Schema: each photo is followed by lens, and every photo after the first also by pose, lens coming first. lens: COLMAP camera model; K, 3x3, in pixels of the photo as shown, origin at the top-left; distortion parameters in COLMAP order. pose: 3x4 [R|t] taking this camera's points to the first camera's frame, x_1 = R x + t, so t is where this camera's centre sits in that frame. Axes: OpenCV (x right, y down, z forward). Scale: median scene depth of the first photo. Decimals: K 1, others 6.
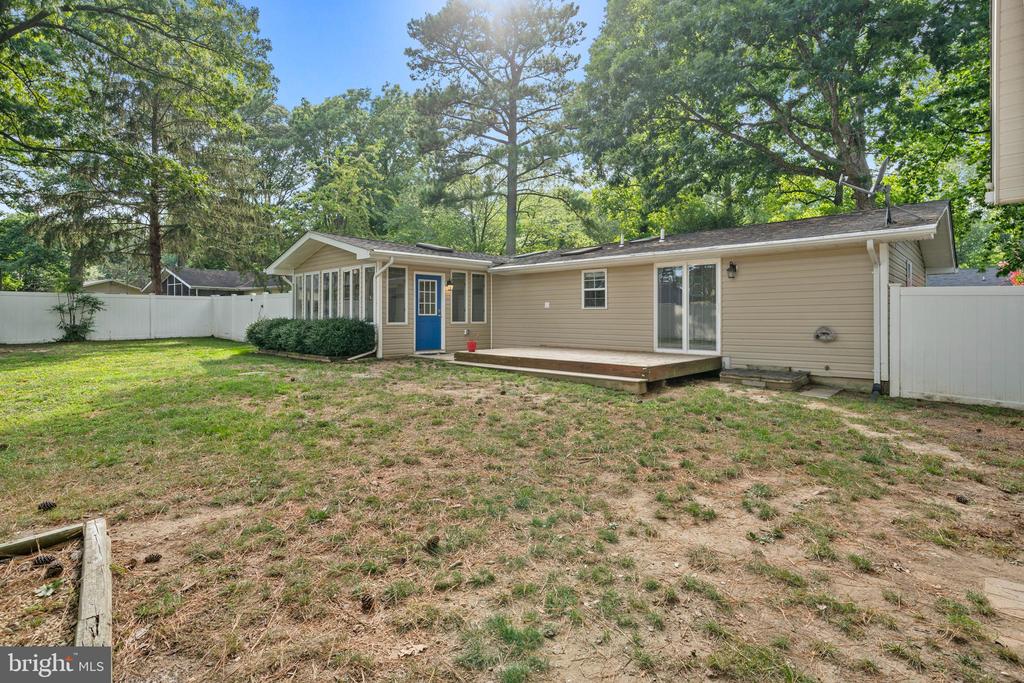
lens RADIAL K [[486.2, 0, 526.0], [0, 486.2, 318.0], [0, 0, 1]] dist [0.000752, -0.000047]
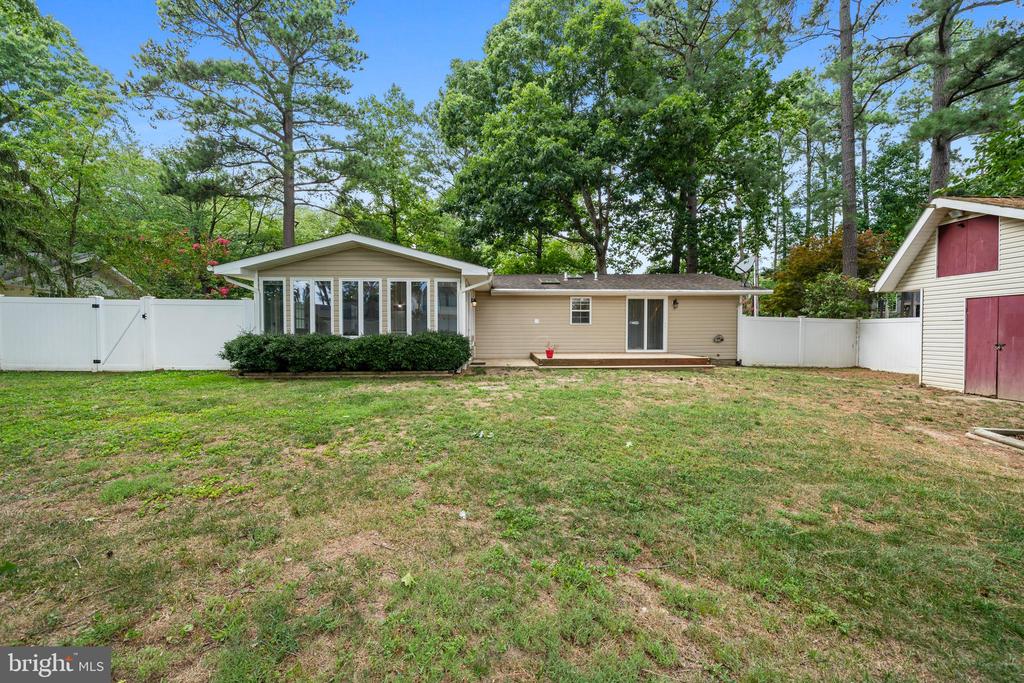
lens RADIAL K [[426.3, 0, 512.9], [0, 426.3, 342.0], [0, 0, 1]] dist [0.001971, 0.000816]
pose [[0.713948, -0.022242, 0.699845, -0.879547], [0.002193, 0.999561, 0.029531, -0.004780], [-0.700195, -0.019549, 0.713684, 0.244773]]
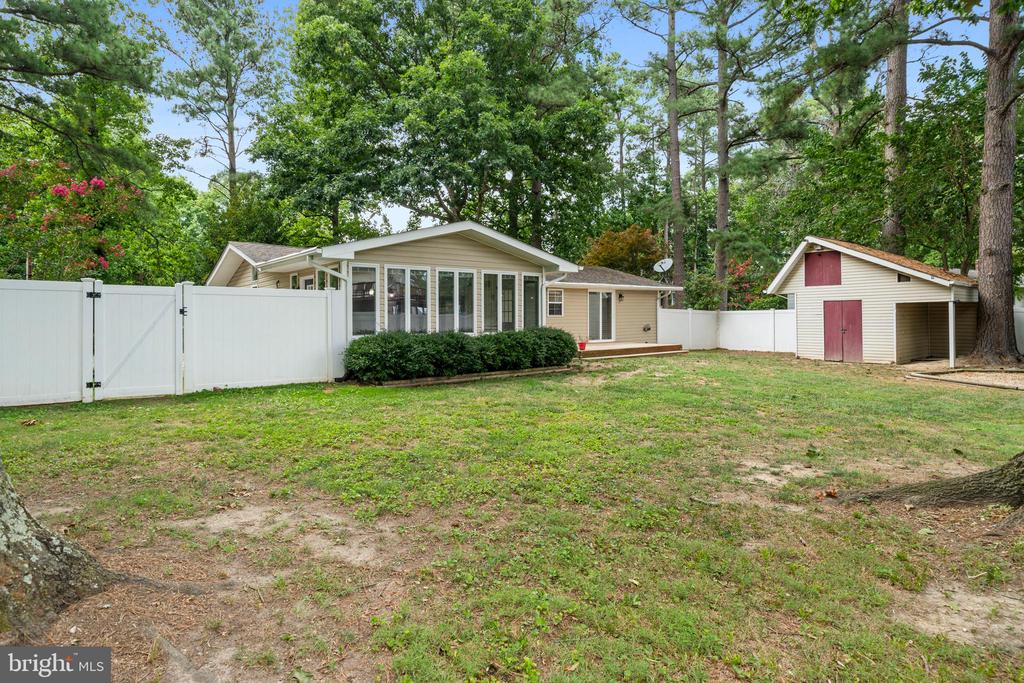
lens RADIAL K [[548.6, 0, 519.8], [0, 548.6, 312.1], [0, 0, 1]] dist [0.001321, 0.000163]
pose [[0.175289, 0.002473, 0.984514, -1.469780], [0.006461, 0.999972, -0.003662, -0.026820], [-0.984496, 0.007003, 0.175268, 0.818886]]
